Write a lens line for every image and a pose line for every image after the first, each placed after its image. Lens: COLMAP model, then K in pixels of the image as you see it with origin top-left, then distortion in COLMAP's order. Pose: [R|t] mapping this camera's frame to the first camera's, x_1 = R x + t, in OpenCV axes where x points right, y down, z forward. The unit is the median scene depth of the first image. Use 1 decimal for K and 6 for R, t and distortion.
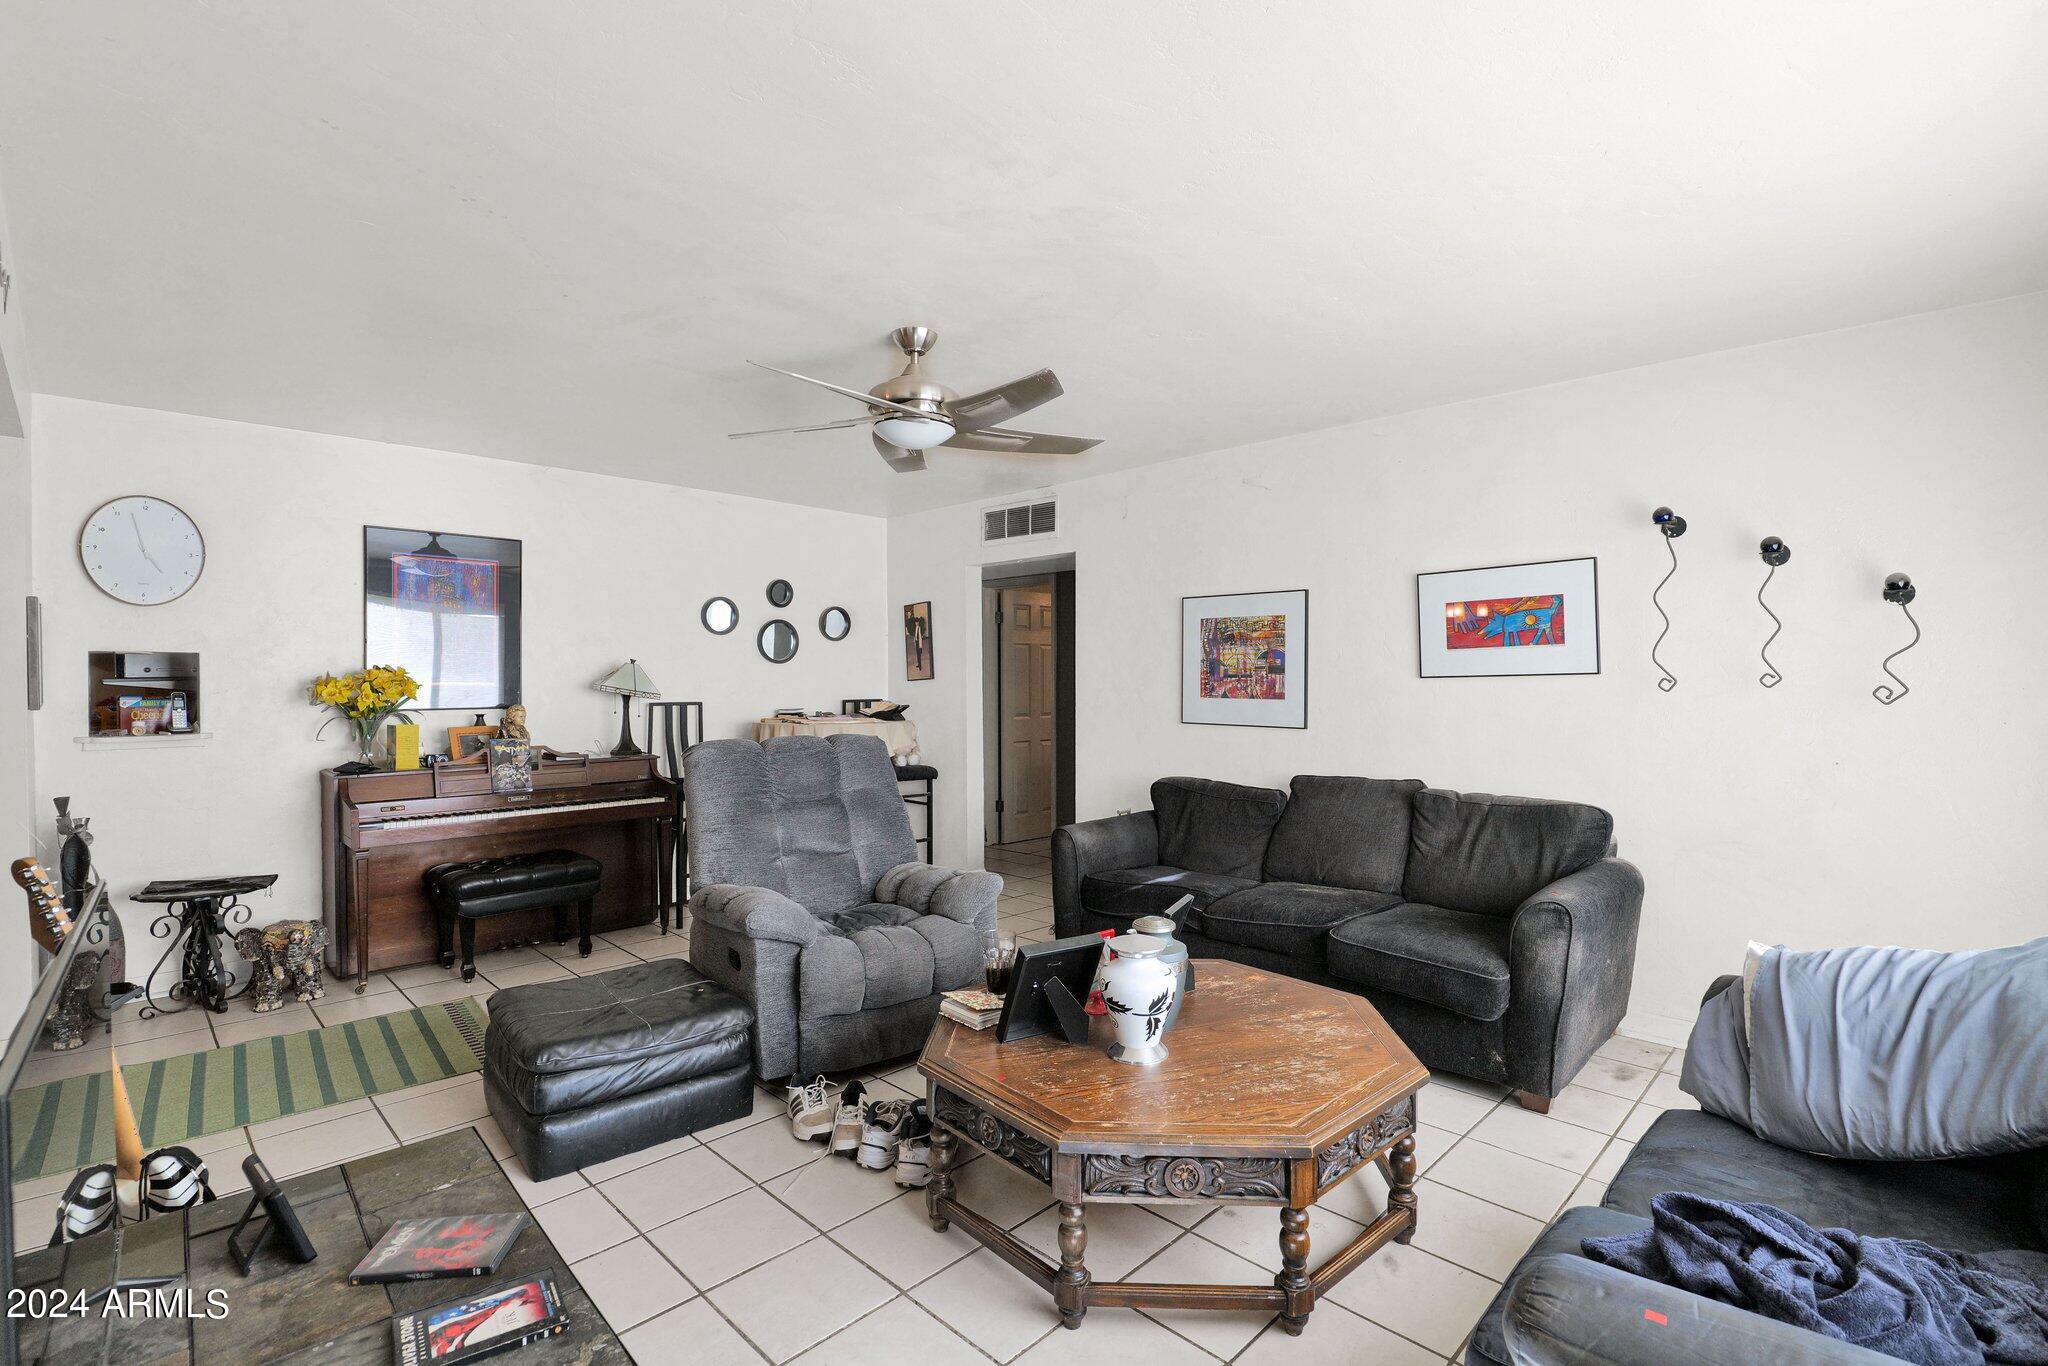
lens RADIAL K [[919.8, 0, 1019.4], [0, 919.8, 678.1], [0, 0, 1]] dist [0.001922, -0.000044]
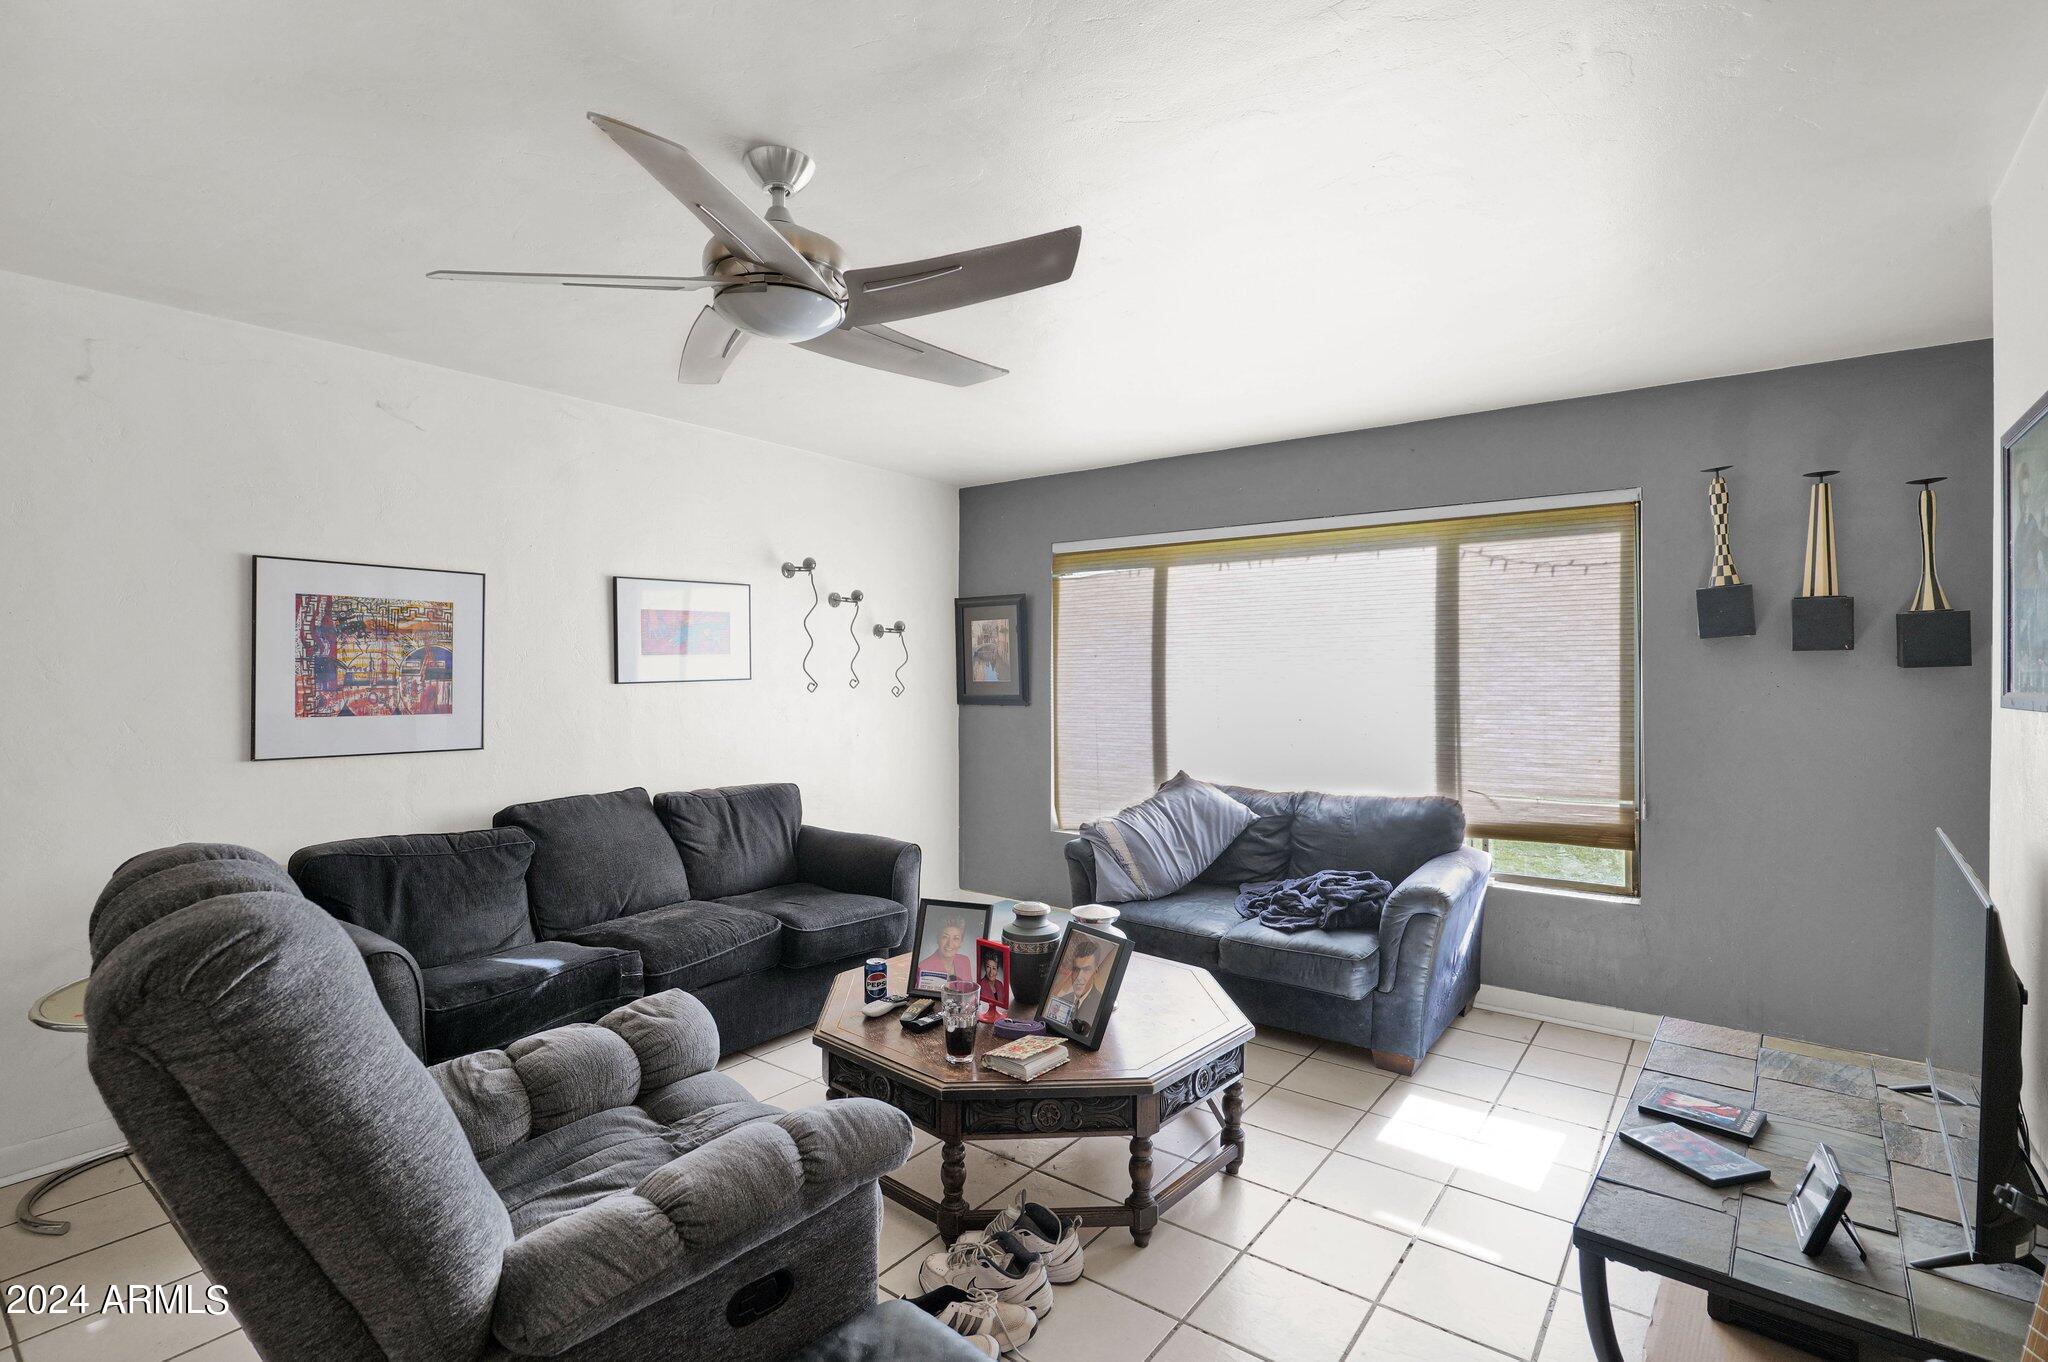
lens RADIAL K [[919.8, 0, 1016.0], [0, 919.8, 678.9], [0, 0, 1]] dist [0.001922, -0.000044]
pose [[-0.089477, -0.004996, 0.995976, -0.505907], [0.000750, 0.999987, 0.005083, -0.008722], [-0.995989, 0.001202, -0.089472, 0.592282]]
